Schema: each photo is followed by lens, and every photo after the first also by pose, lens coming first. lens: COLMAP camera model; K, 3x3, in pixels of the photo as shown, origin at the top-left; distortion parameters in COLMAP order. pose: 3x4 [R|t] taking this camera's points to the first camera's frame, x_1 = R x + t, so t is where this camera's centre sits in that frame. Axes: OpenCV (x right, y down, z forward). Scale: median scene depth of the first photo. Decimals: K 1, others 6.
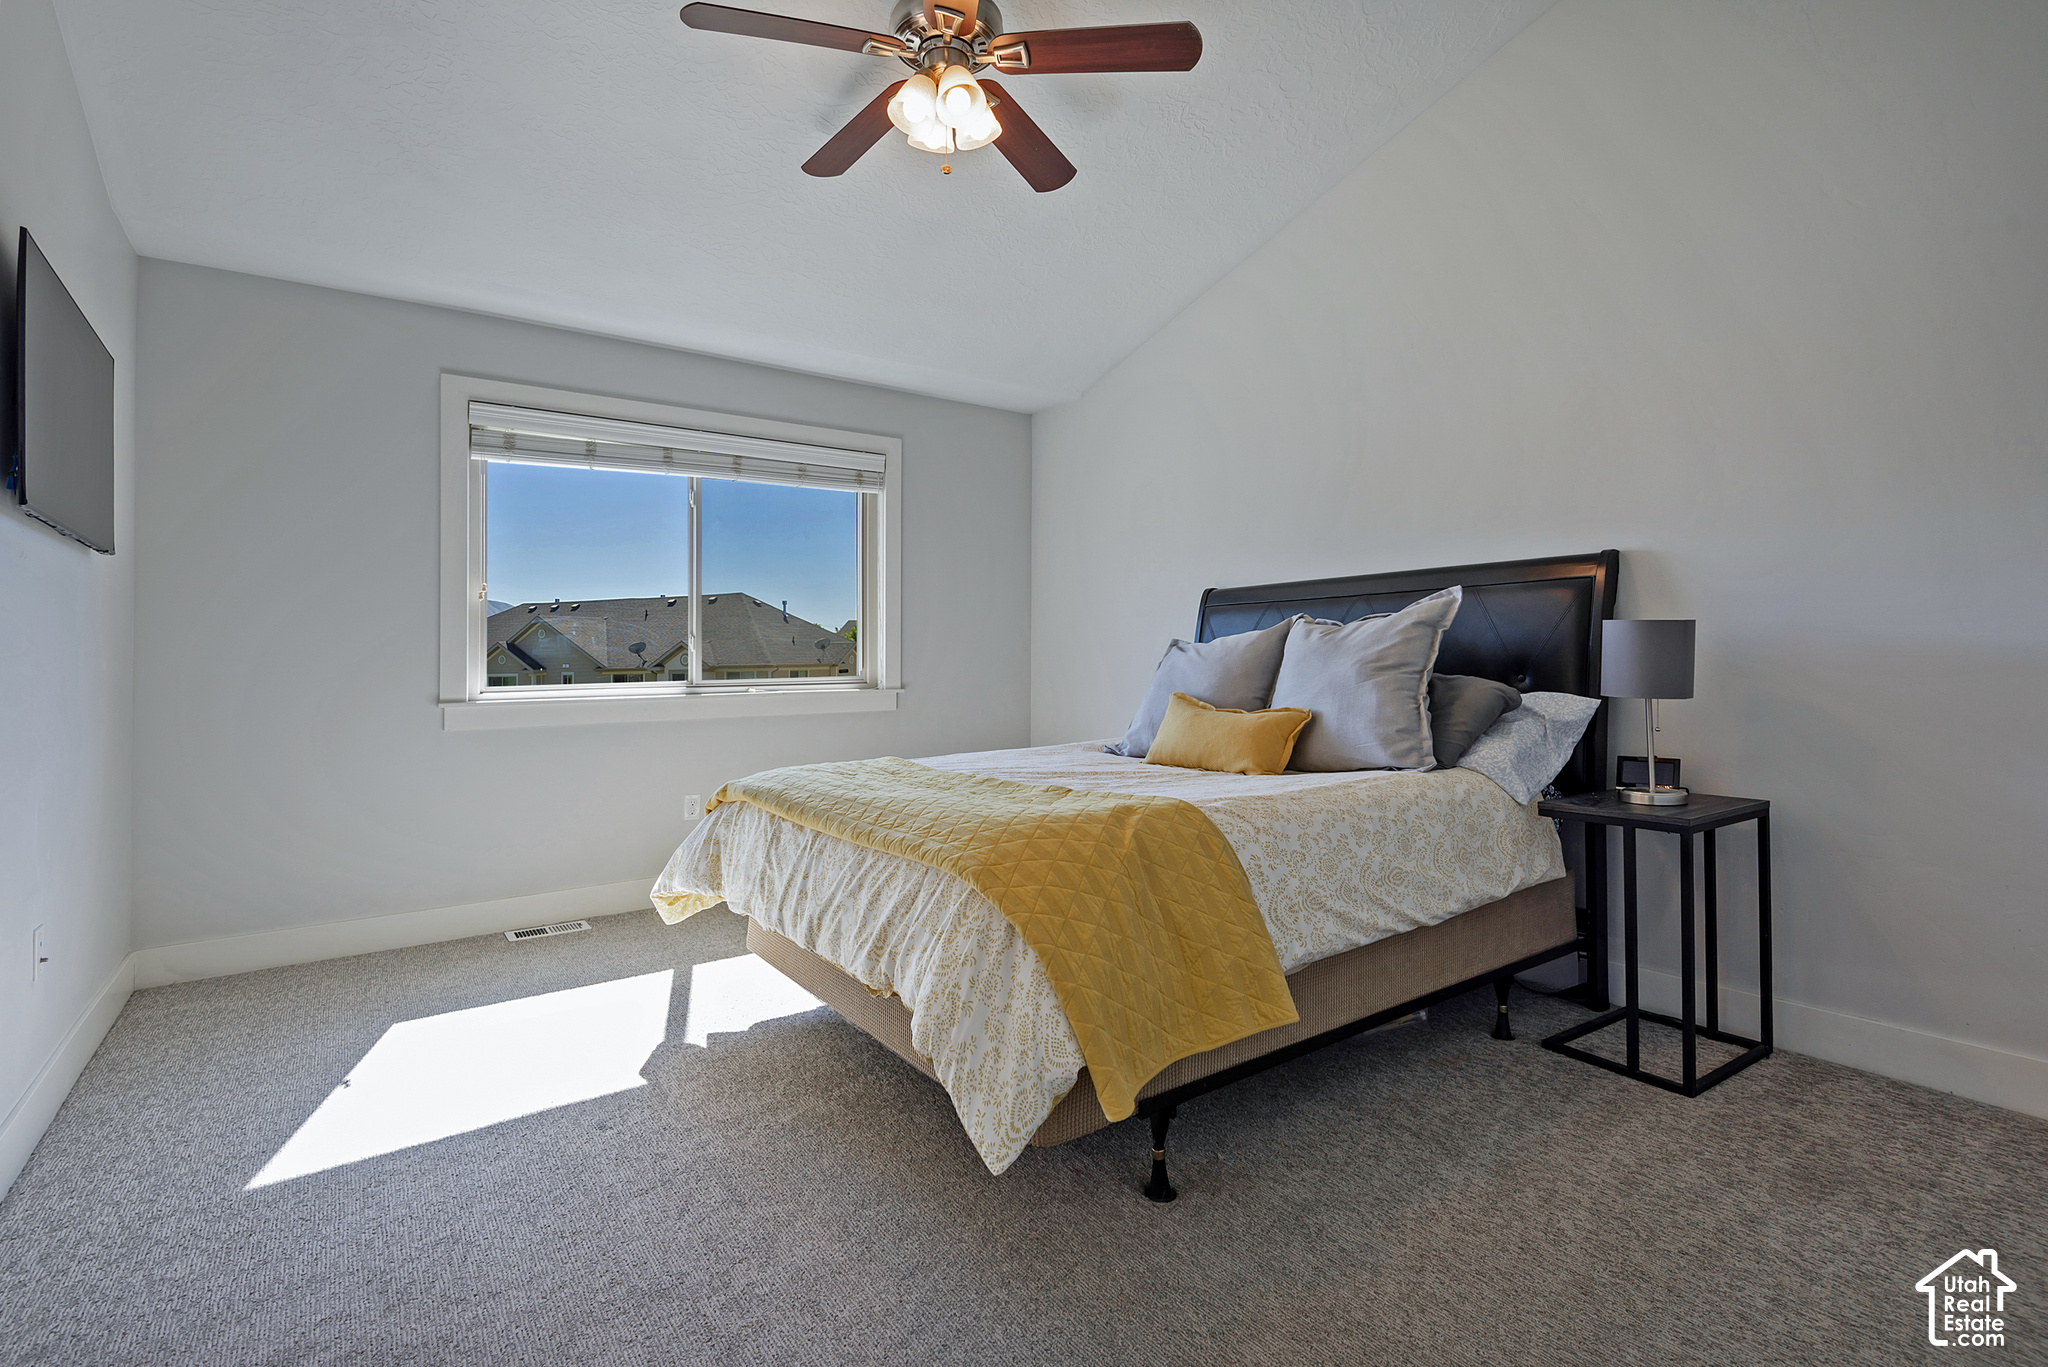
lens RADIAL K [[955.0, 0, 1014.3], [0, 955.0, 668.6], [0, 0, 1]] dist [0.012543, -0.004672]
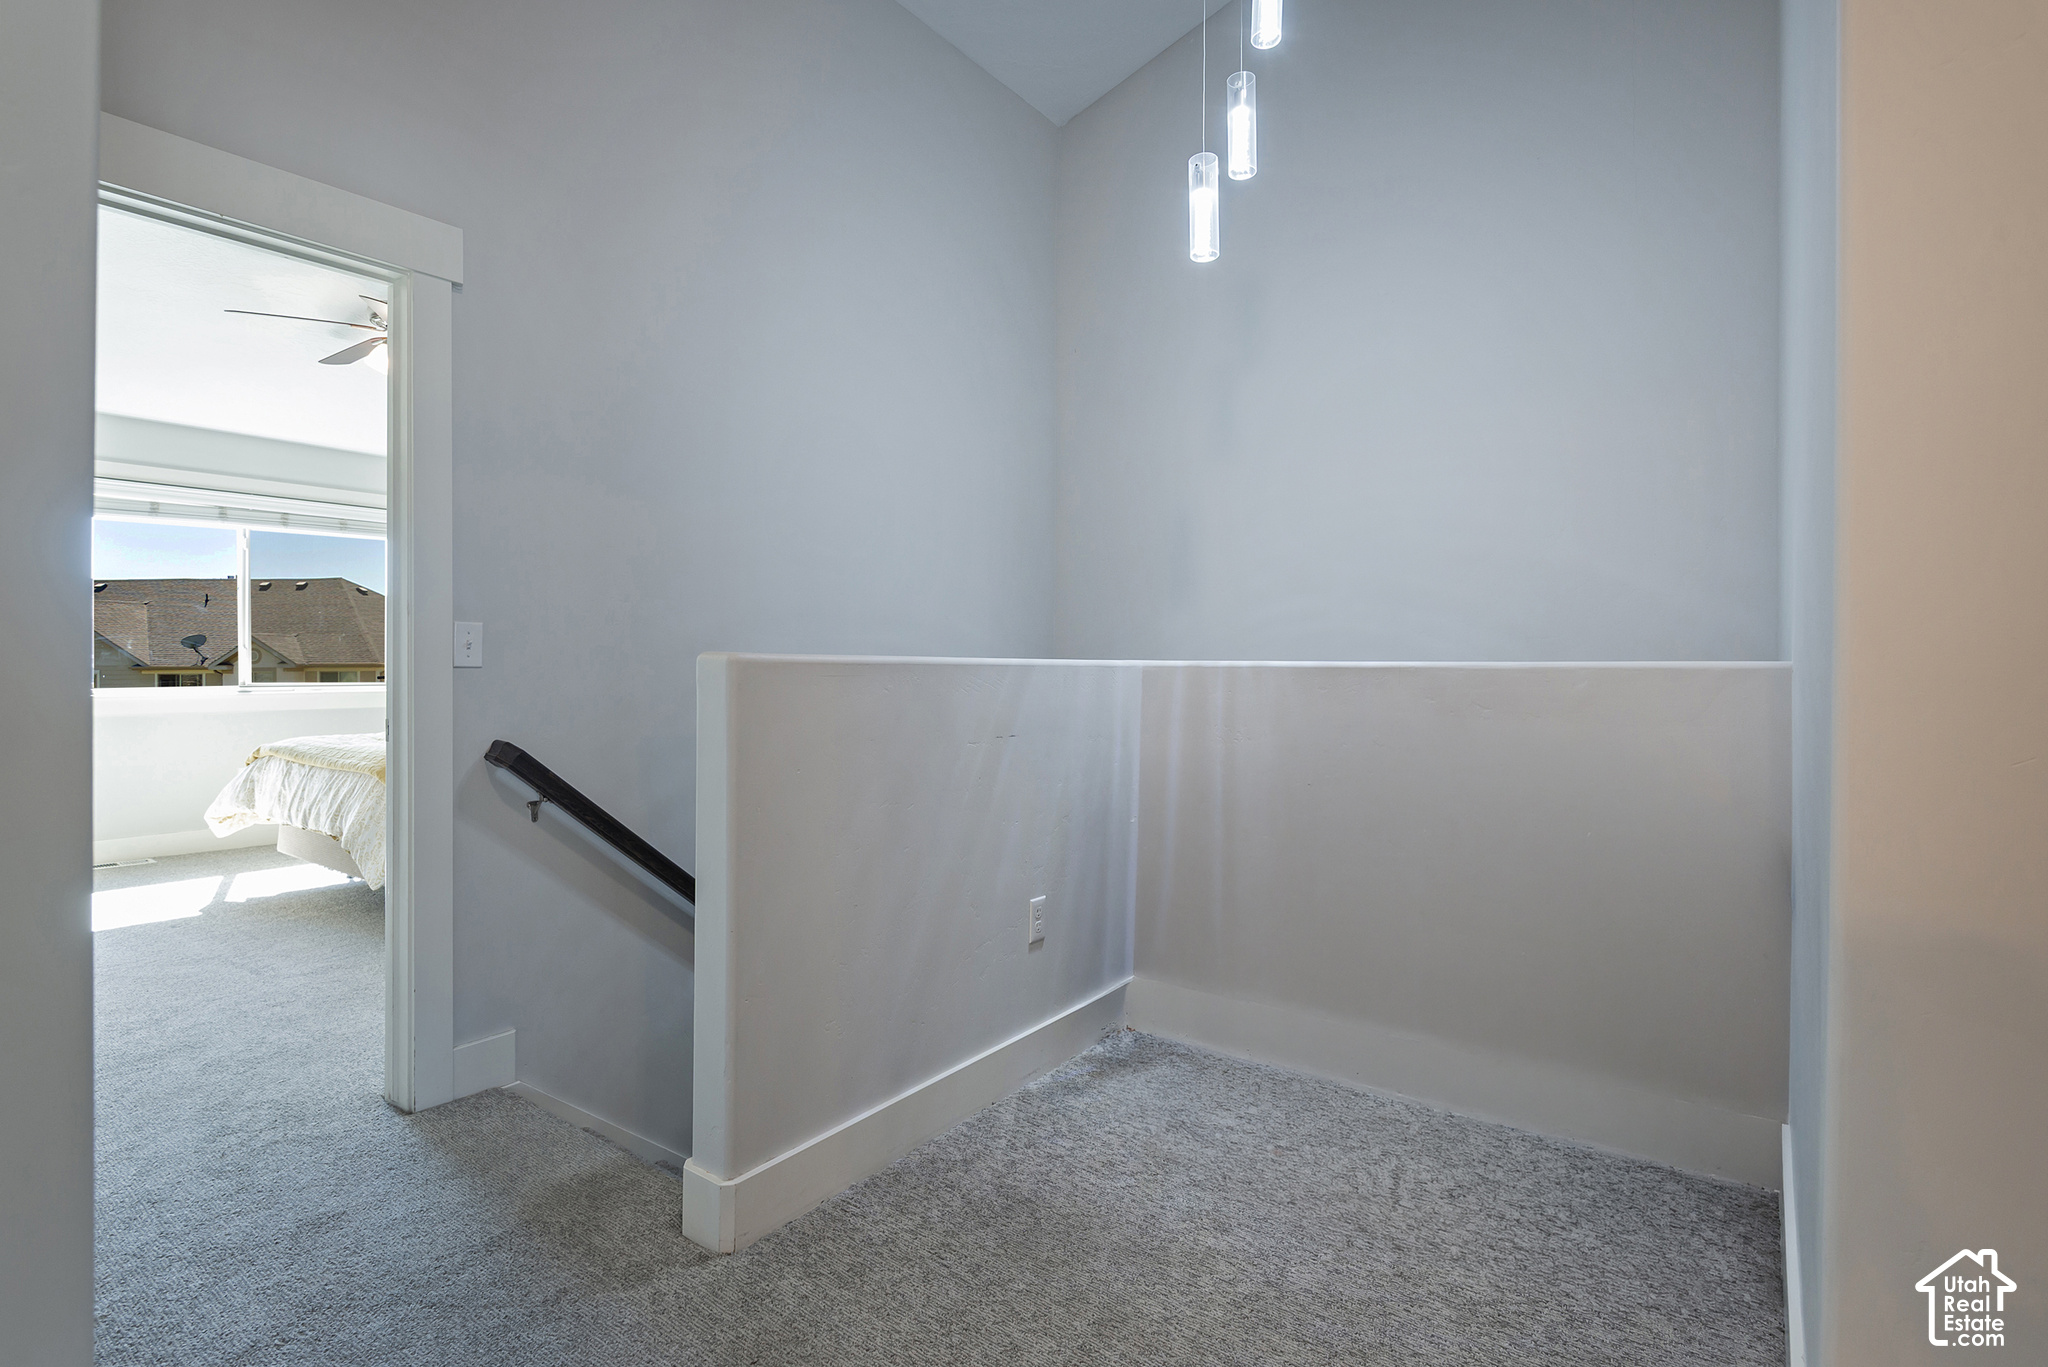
lens RADIAL K [[1025.6, 0, 1004.1], [0, 1025.6, 680.3], [0, 0, 1]] dist [-0.003597, -0.000794]
pose [[0.956882, 0.003977, 0.290450, 0.426861], [-0.006520, 0.999948, 0.007788, -0.015496], [-0.290404, -0.009346, 0.956858, -1.091498]]
